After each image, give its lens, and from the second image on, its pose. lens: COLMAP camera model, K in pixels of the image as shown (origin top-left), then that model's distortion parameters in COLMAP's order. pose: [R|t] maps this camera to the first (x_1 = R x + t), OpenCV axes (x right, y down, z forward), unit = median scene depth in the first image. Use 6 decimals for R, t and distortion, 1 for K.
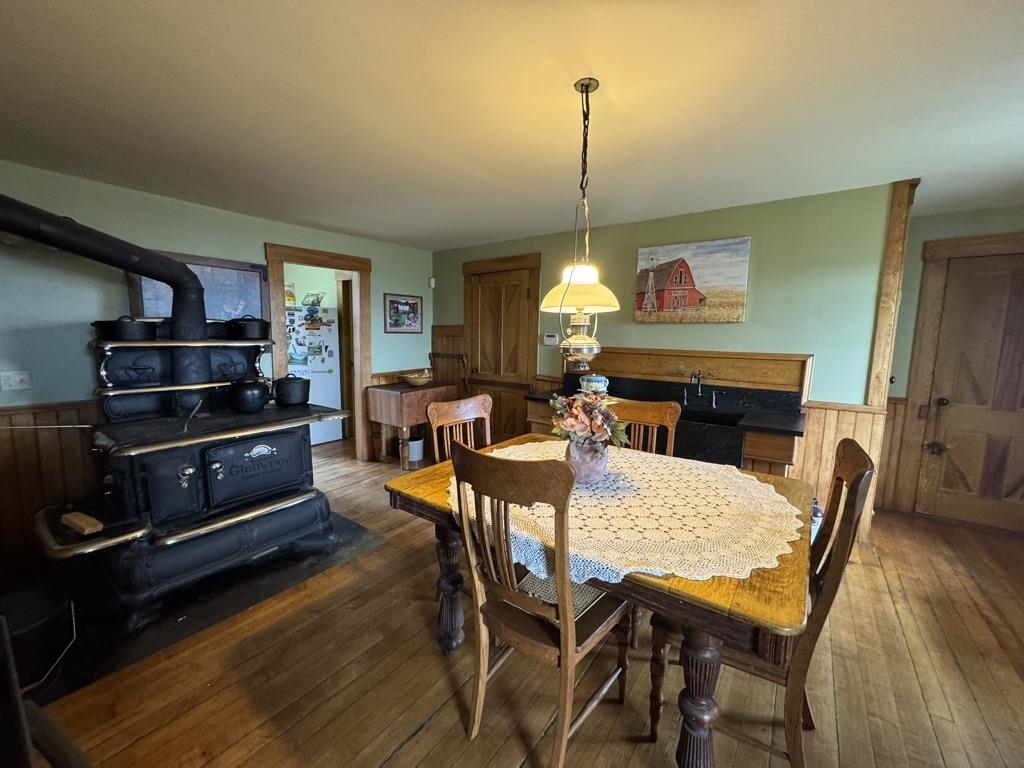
lens RADIAL K [[406.4, 0, 512.0], [0, 406.4, 384.0], [0, 0, 1]] dist [0.000587, 0.000118]
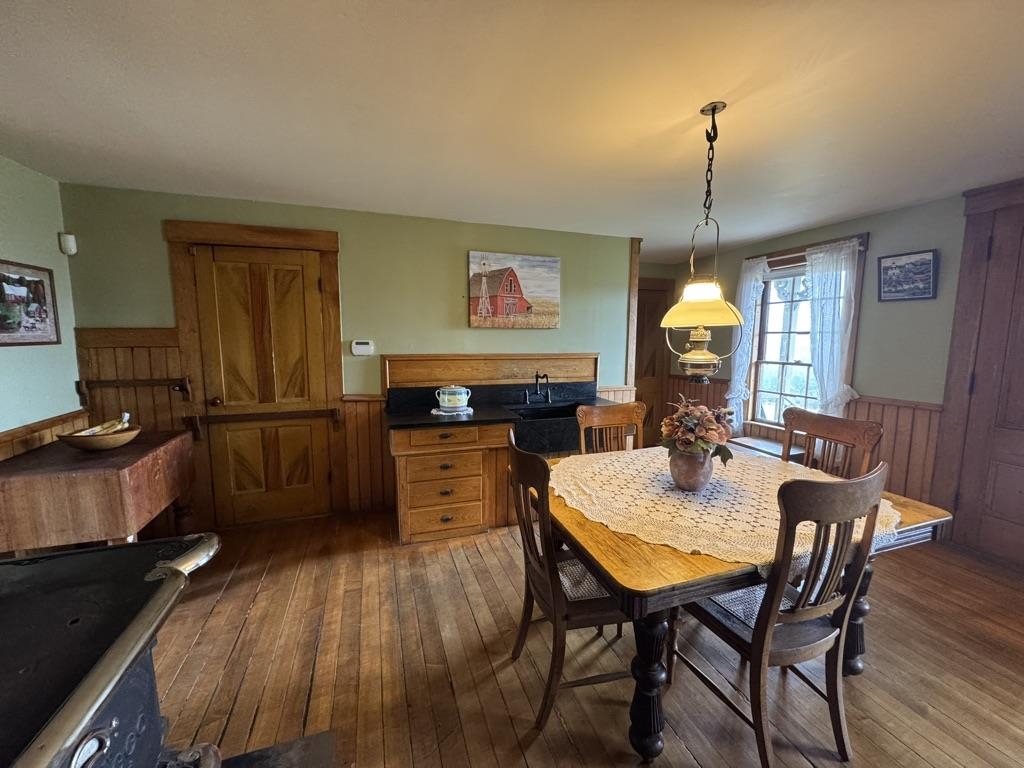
lens RADIAL K [[406.4, 0, 512.0], [0, 406.4, 384.0], [0, 0, 1]] dist [0.000587, 0.000118]
pose [[0.571608, -0.112046, 0.812840, -0.439403], [0.104401, 0.992513, 0.063395, -0.069161], [-0.813858, 0.048624, 0.579026, 0.367741]]
